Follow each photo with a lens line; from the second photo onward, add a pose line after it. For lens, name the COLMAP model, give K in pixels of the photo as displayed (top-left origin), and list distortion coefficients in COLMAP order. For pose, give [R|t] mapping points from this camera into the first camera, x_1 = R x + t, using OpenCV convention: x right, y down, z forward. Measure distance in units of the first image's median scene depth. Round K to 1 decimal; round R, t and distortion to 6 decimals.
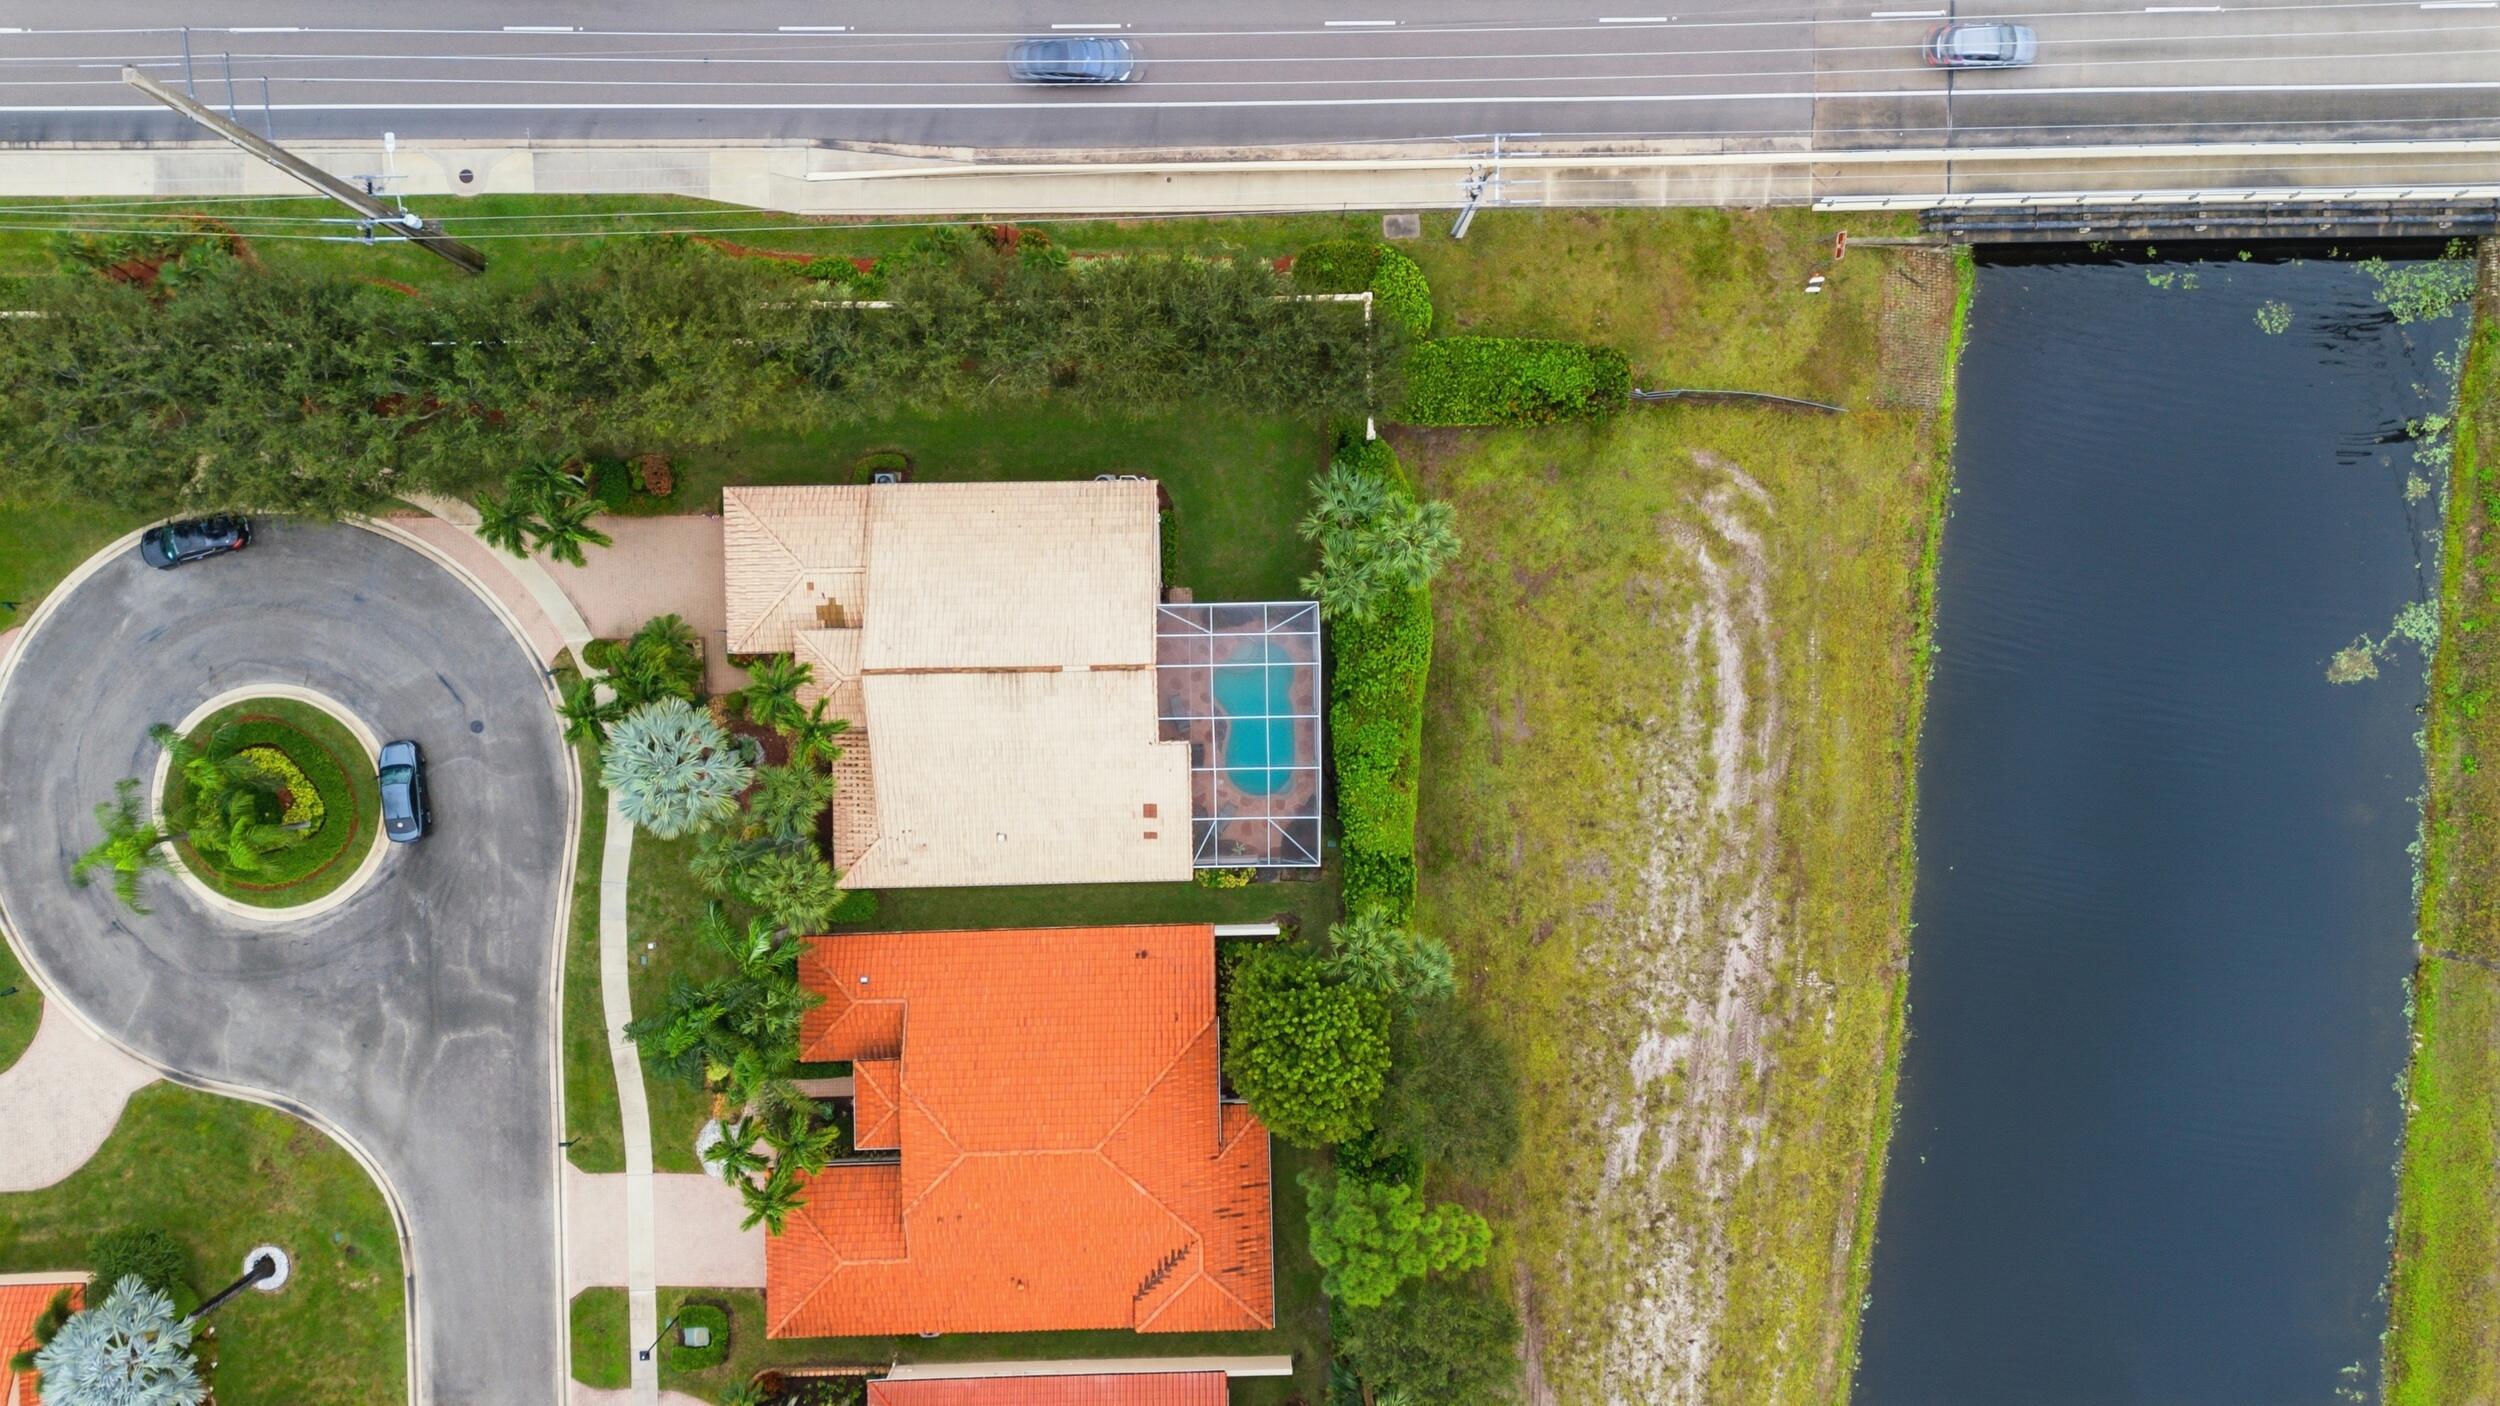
lens RADIAL K [[1741.7, 0, 1258.1], [0, 1741.7, 694.6], [0, 0, 1]] dist [0.076038, -0.067708]
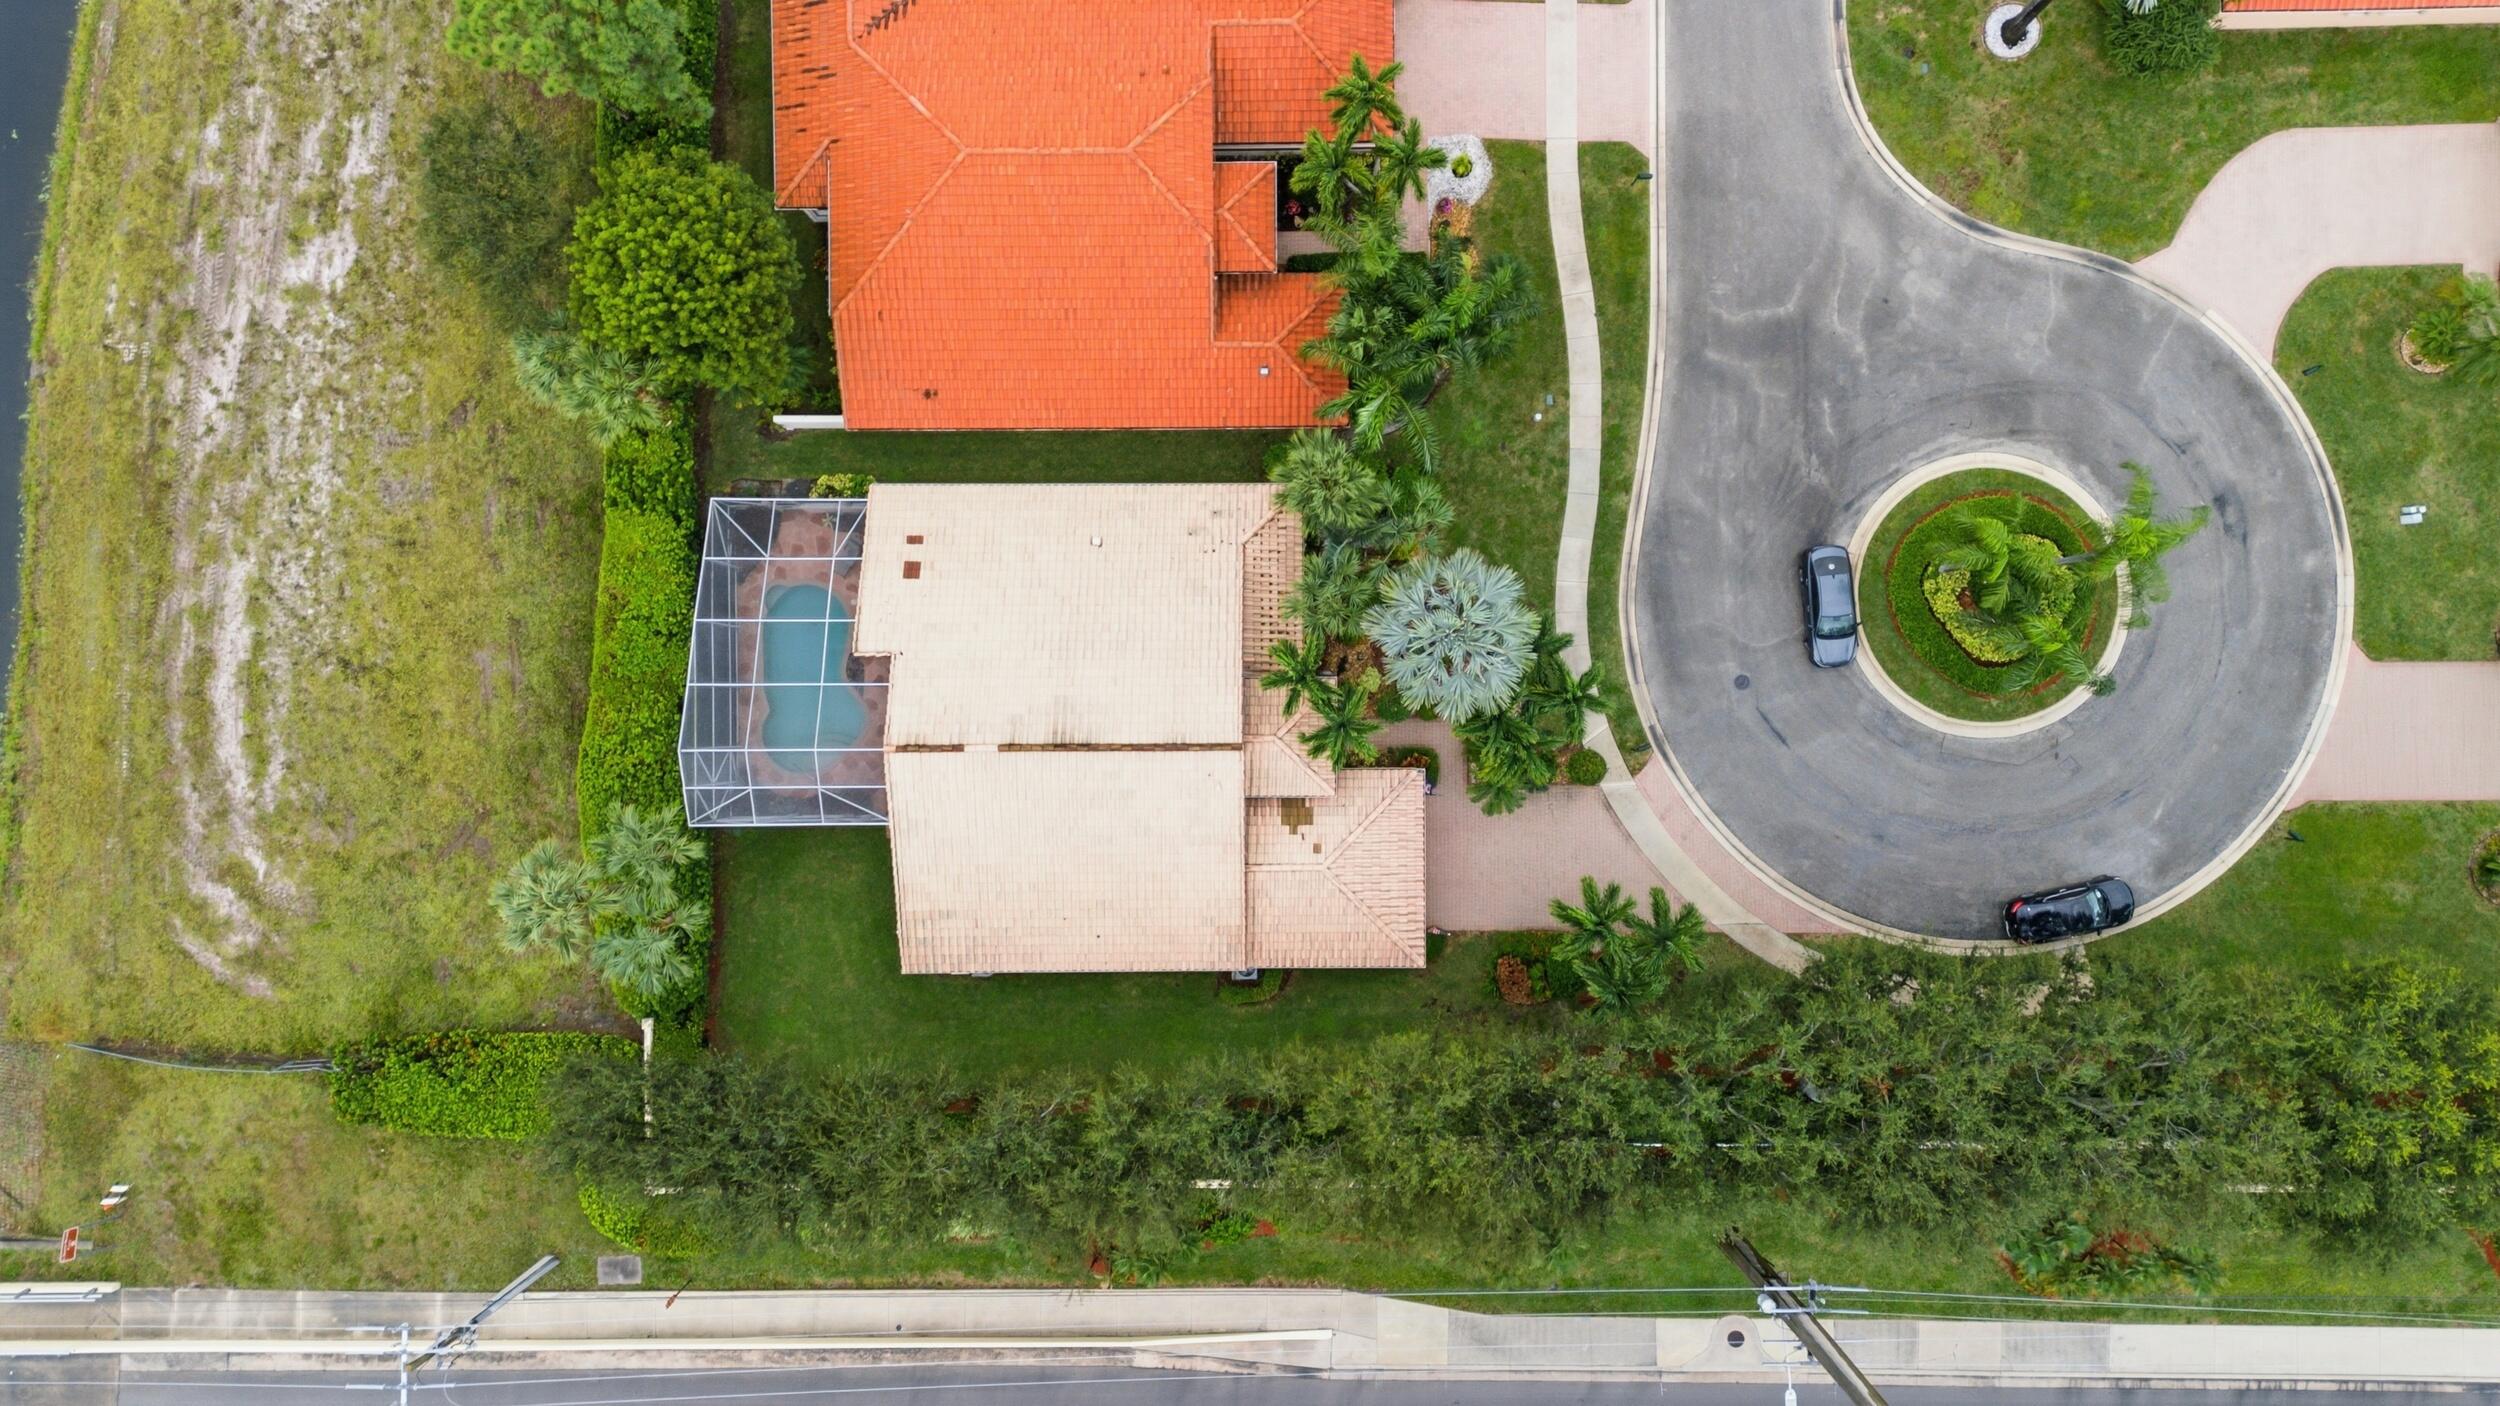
lens RADIAL K [[1741.7, 0, 1246.1], [0, 1741.7, 704.4], [0, 0, 1]] dist [0.076038, -0.067708]
pose [[-0.999897, -0.014177, 0.002373, -0.212421], [0.014119, -0.999639, -0.022846, 0.023916], [0.002696, -0.022810, 0.999736, 0.170174]]
